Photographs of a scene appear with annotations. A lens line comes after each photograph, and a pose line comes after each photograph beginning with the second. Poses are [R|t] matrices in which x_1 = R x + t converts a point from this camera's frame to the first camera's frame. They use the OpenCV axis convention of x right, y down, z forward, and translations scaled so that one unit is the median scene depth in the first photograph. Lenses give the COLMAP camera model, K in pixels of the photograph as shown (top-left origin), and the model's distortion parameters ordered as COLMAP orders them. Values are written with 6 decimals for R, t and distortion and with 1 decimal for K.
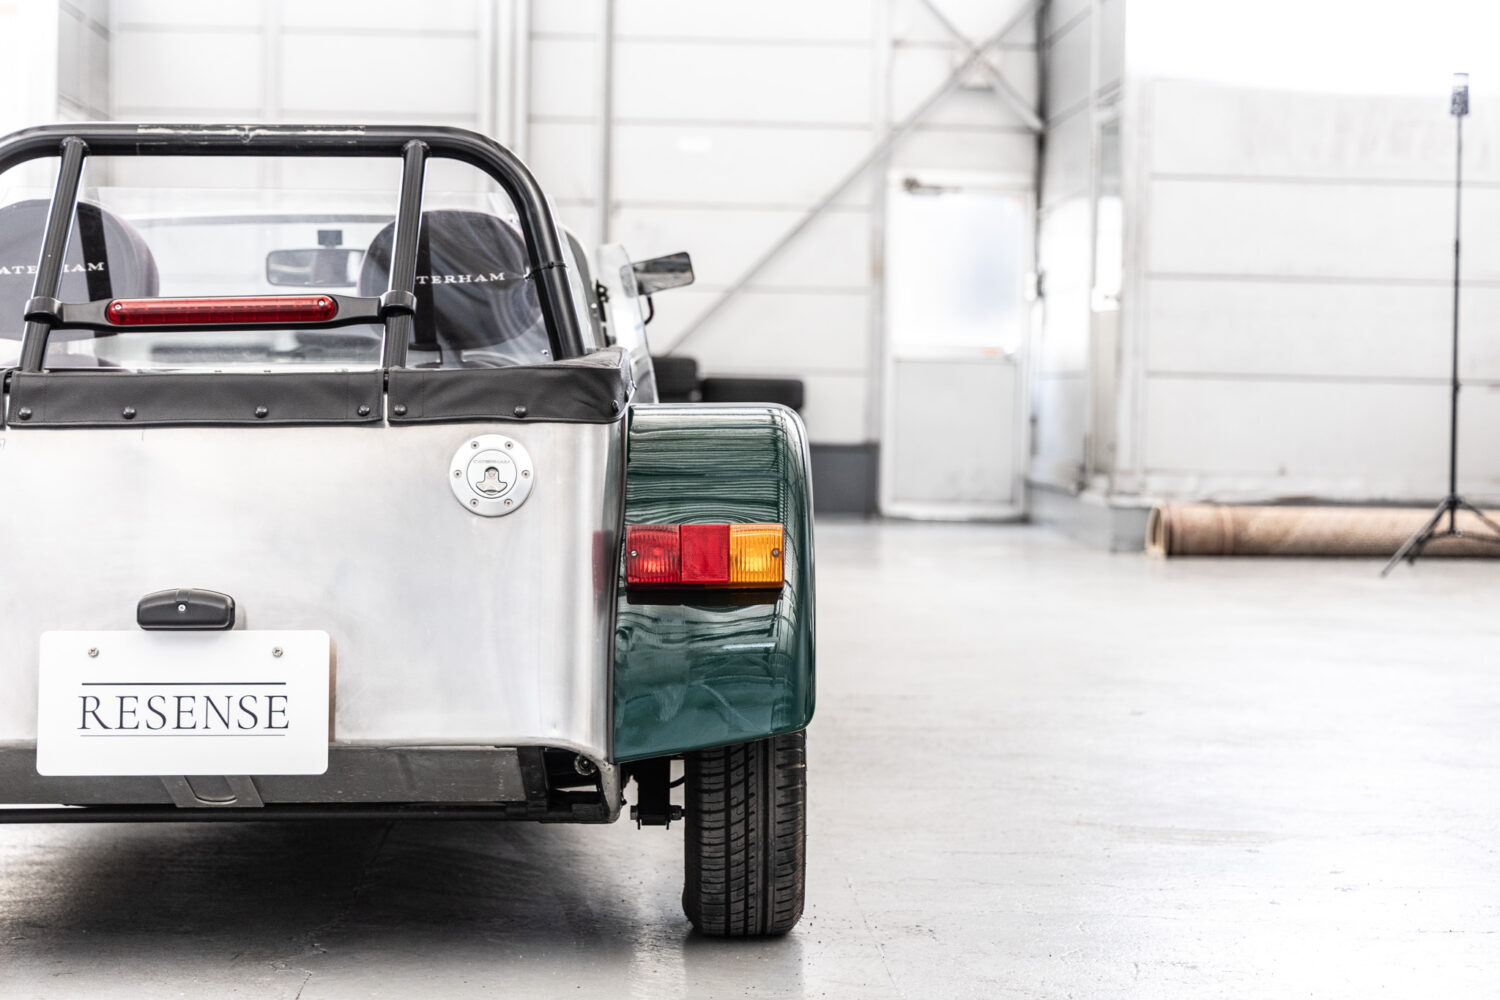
lens RADIAL K [[2990.6, 0, 749.9], [0, 2990.6, 498.2], [0, 0, 1]] dist [0.007357, 0.000000]
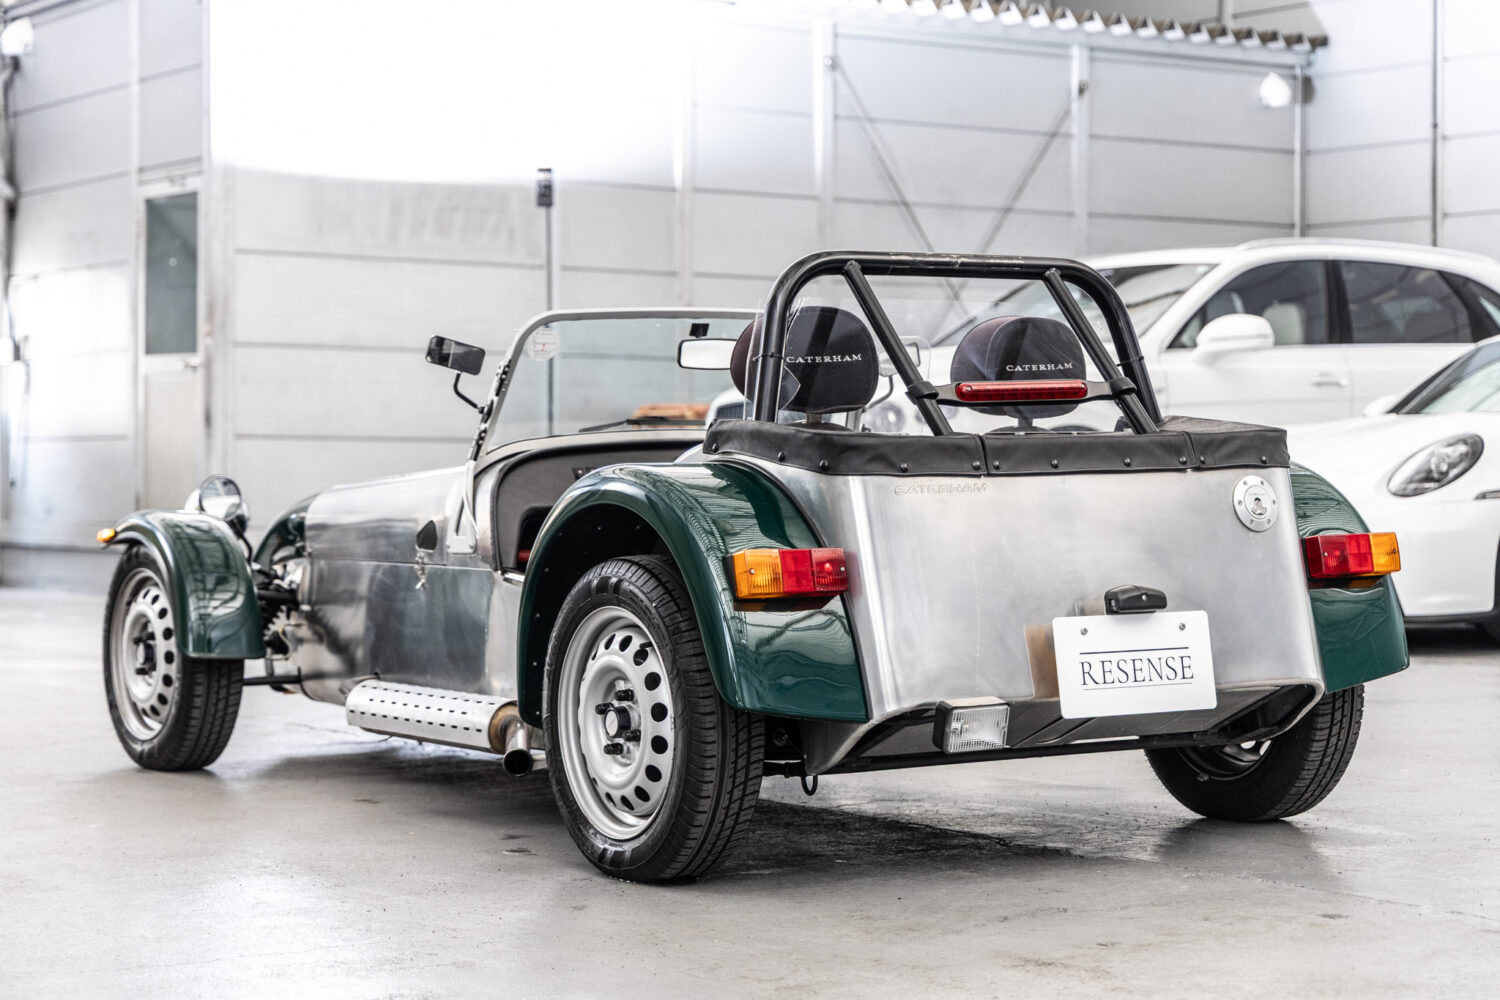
lens RADIAL K [[3134.7, 0, 750.2], [0, 3134.7, 499.9], [0, 0, 1]] dist [-0.080330, 0.000000]
pose [[0.861838, -0.016963, 0.506899, -1.078584], [0.027698, 0.999523, -0.013644, 0.004706], [-0.506426, 0.025799, 0.861897, -0.201804]]
